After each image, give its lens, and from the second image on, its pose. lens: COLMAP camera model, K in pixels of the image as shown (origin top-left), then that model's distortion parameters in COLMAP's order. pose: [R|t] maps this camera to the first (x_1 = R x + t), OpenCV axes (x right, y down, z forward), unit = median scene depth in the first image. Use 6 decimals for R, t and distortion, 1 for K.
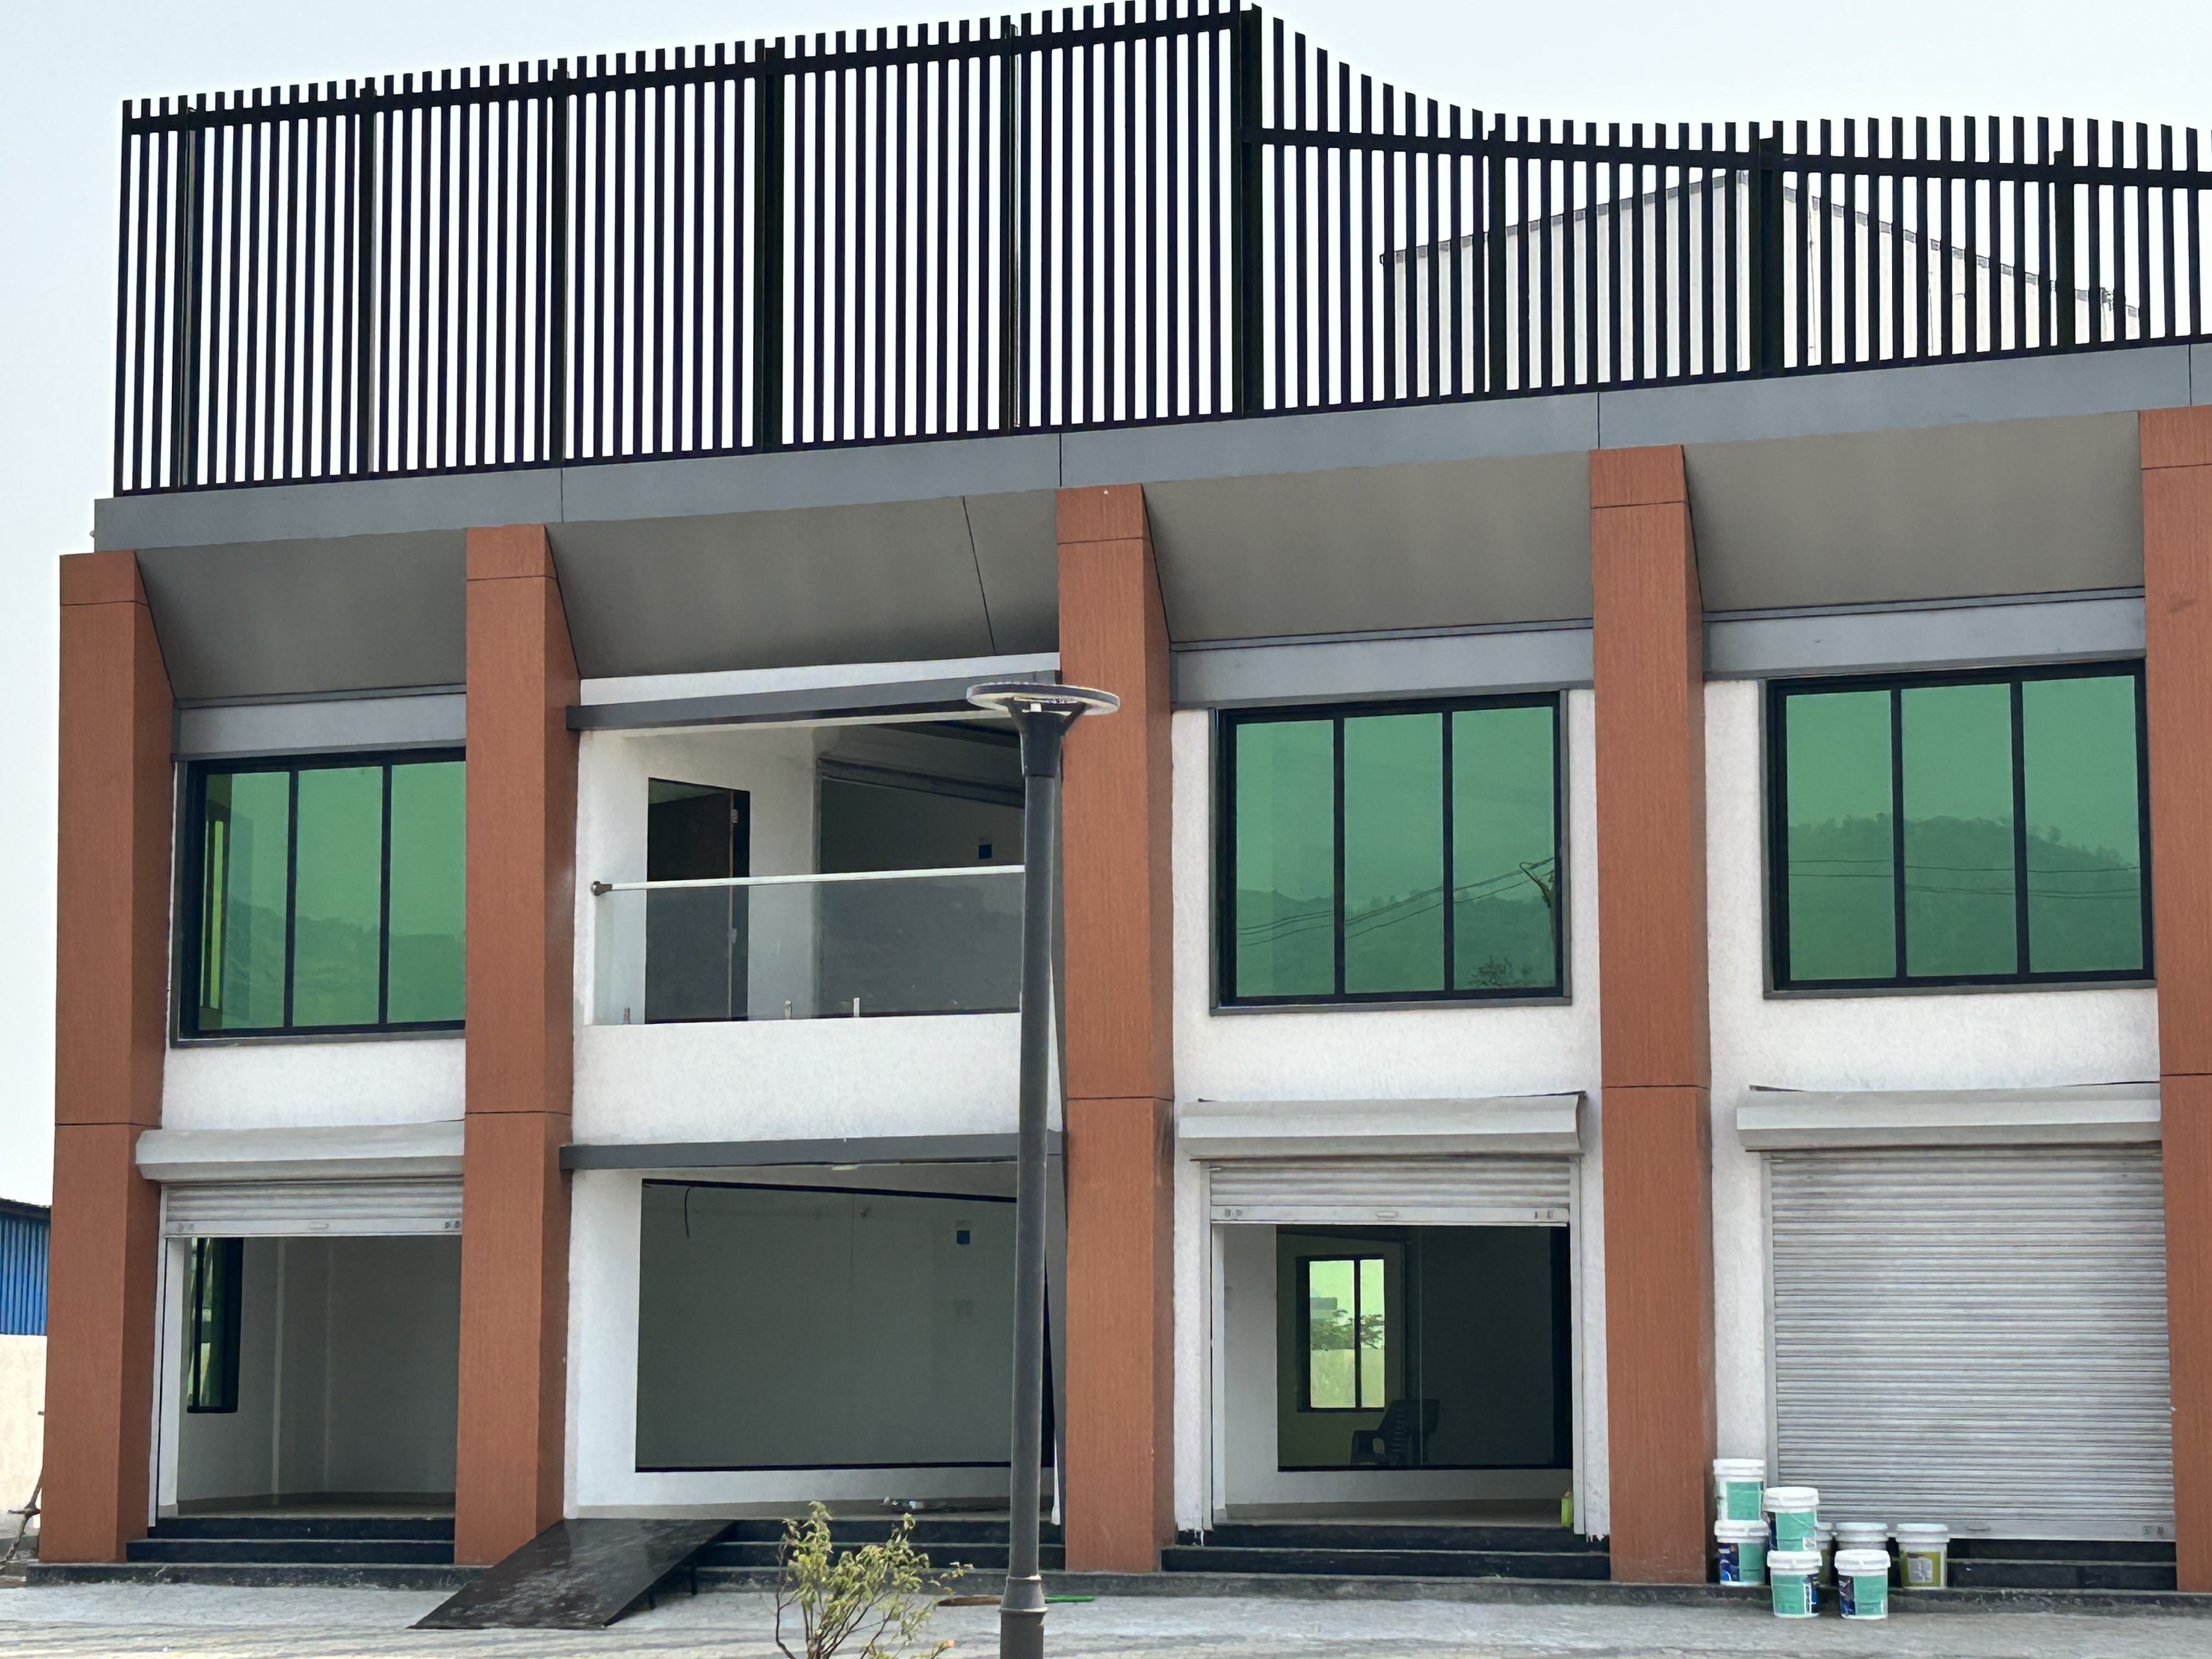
lens RADIAL K [[4436.9, 0, 1158.2], [0, 4436.9, 865.6], [0, 0, 1]] dist [0.331526, -1.882194]
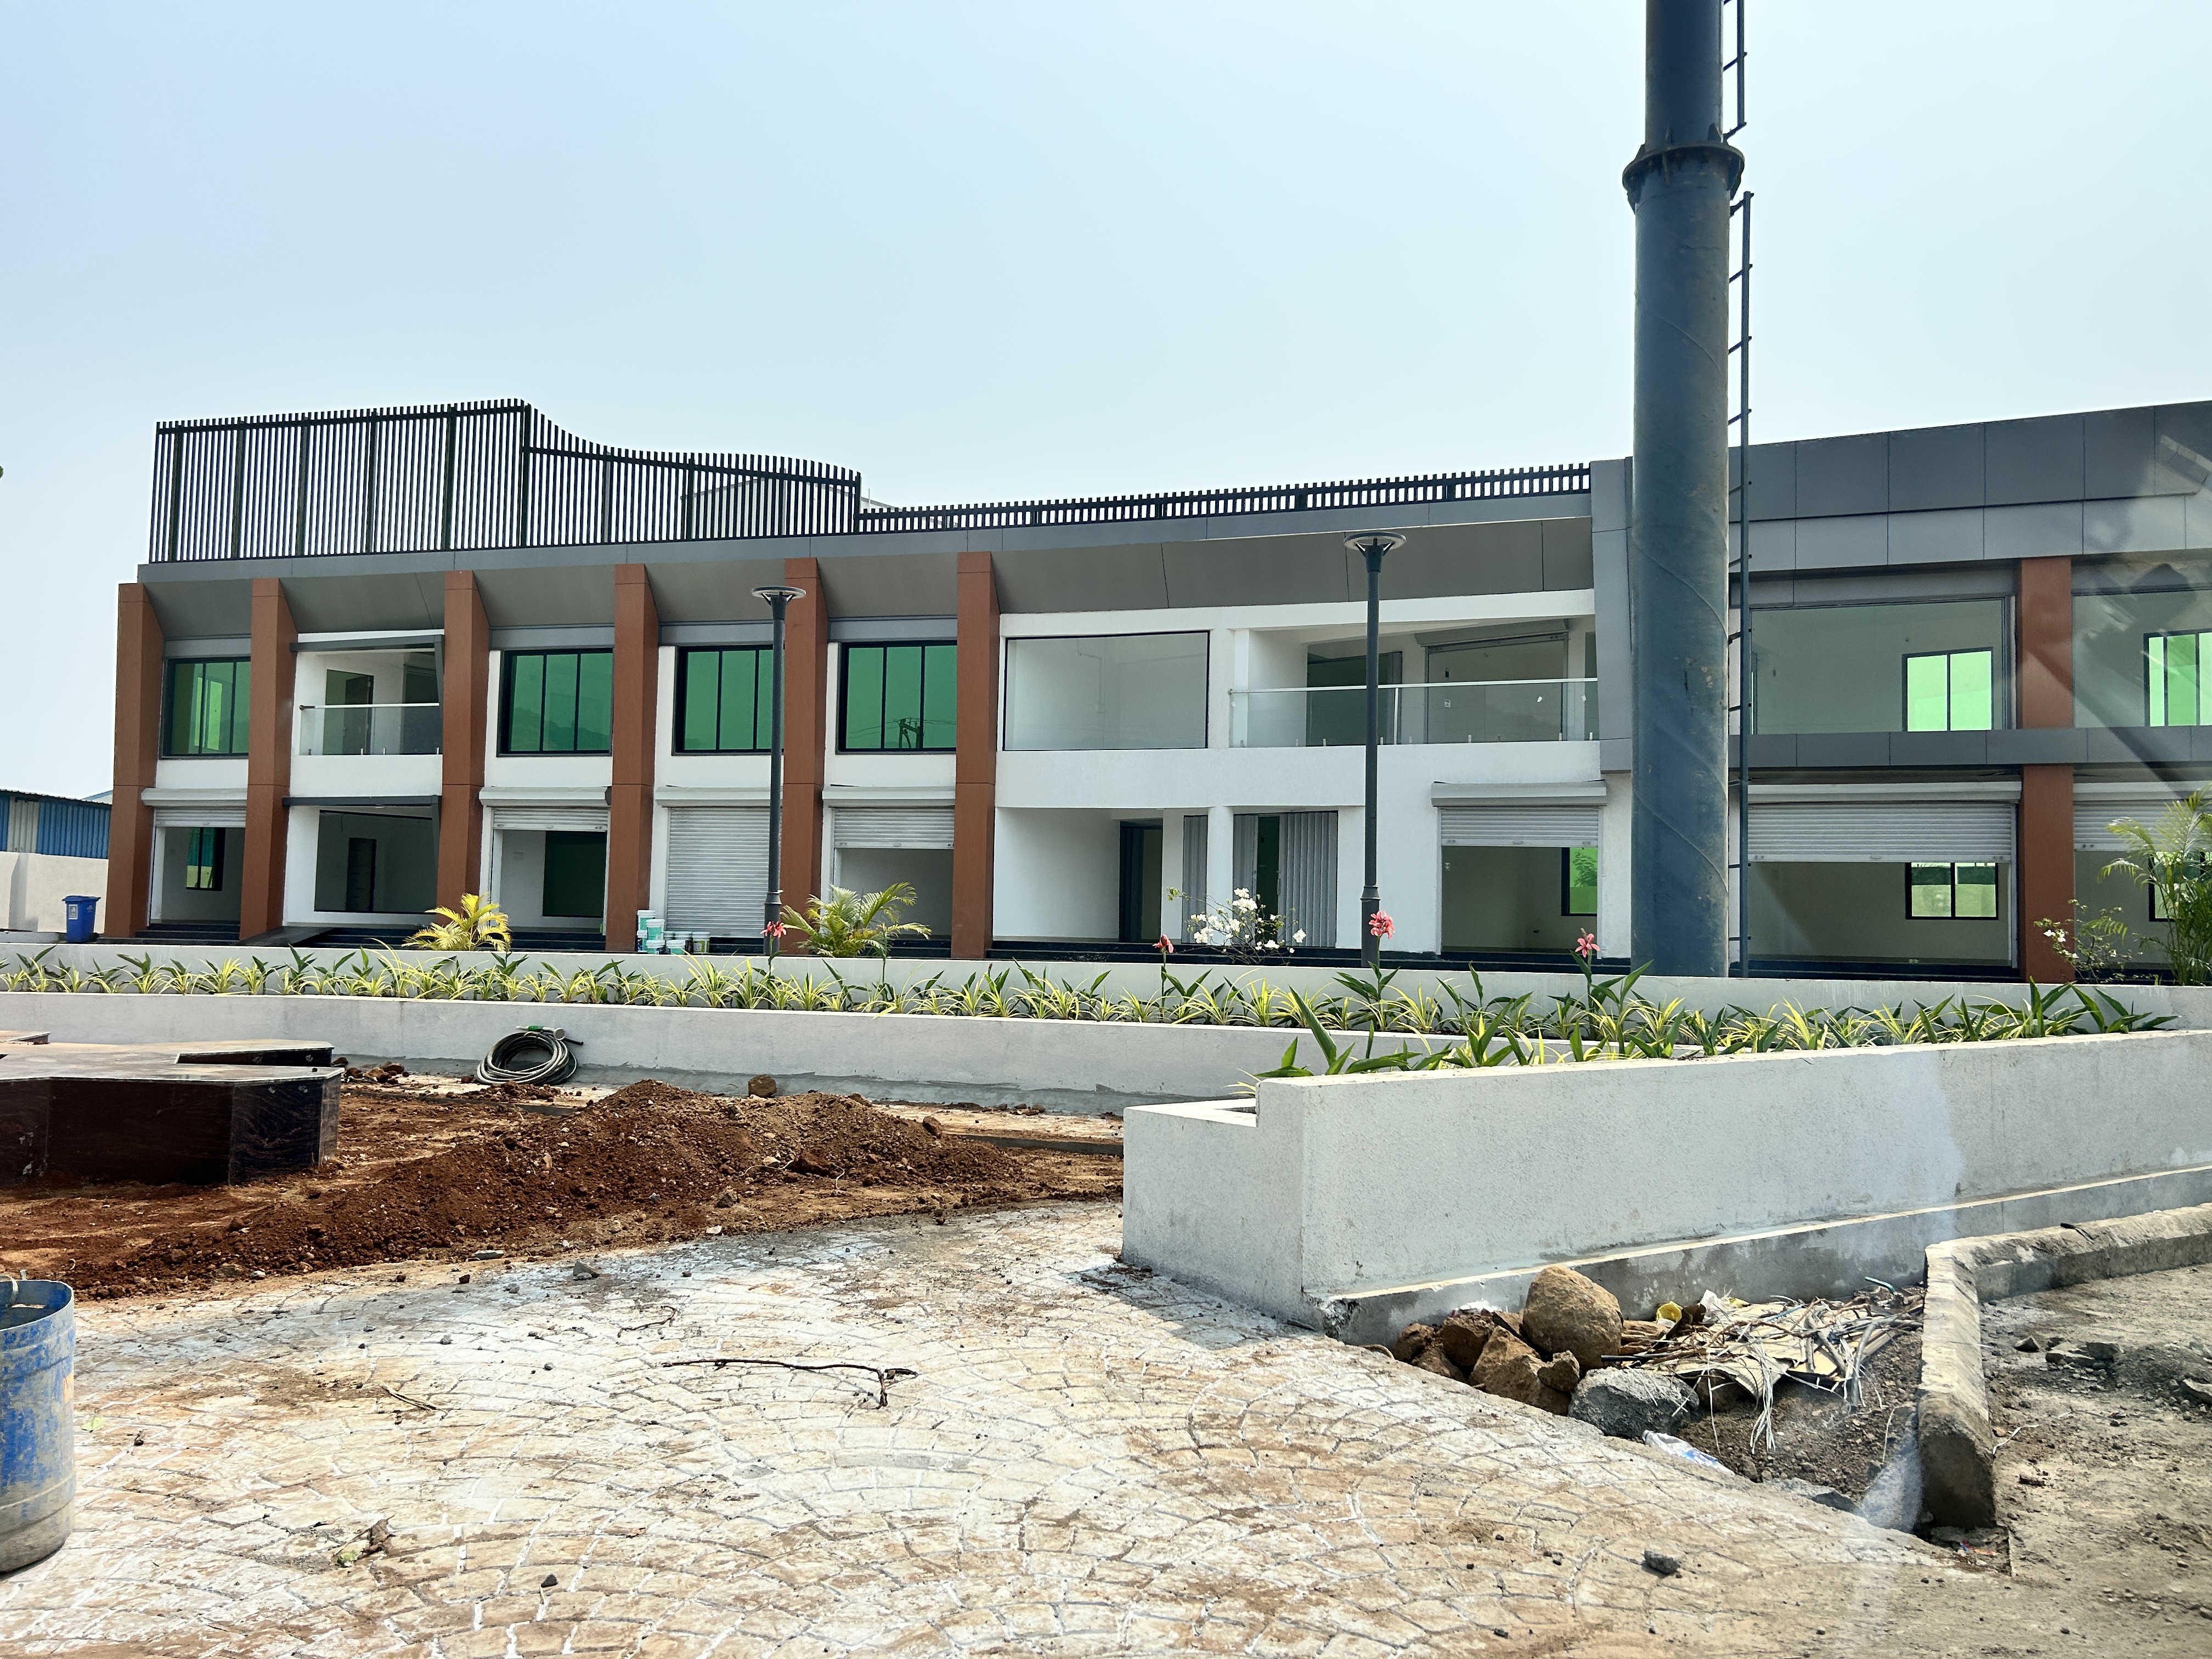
lens RADIAL K [[1659.4, 0, 1107.0], [0, 1659.4, 803.1], [0, 0, 1]] dist [0.076212, -0.117283]
pose [[0.997789, 0.018827, 0.063744, 0.320881], [-0.022863, 0.997739, 0.063195, -0.013434], [-0.062411, -0.064512, 0.995963, -0.102692]]
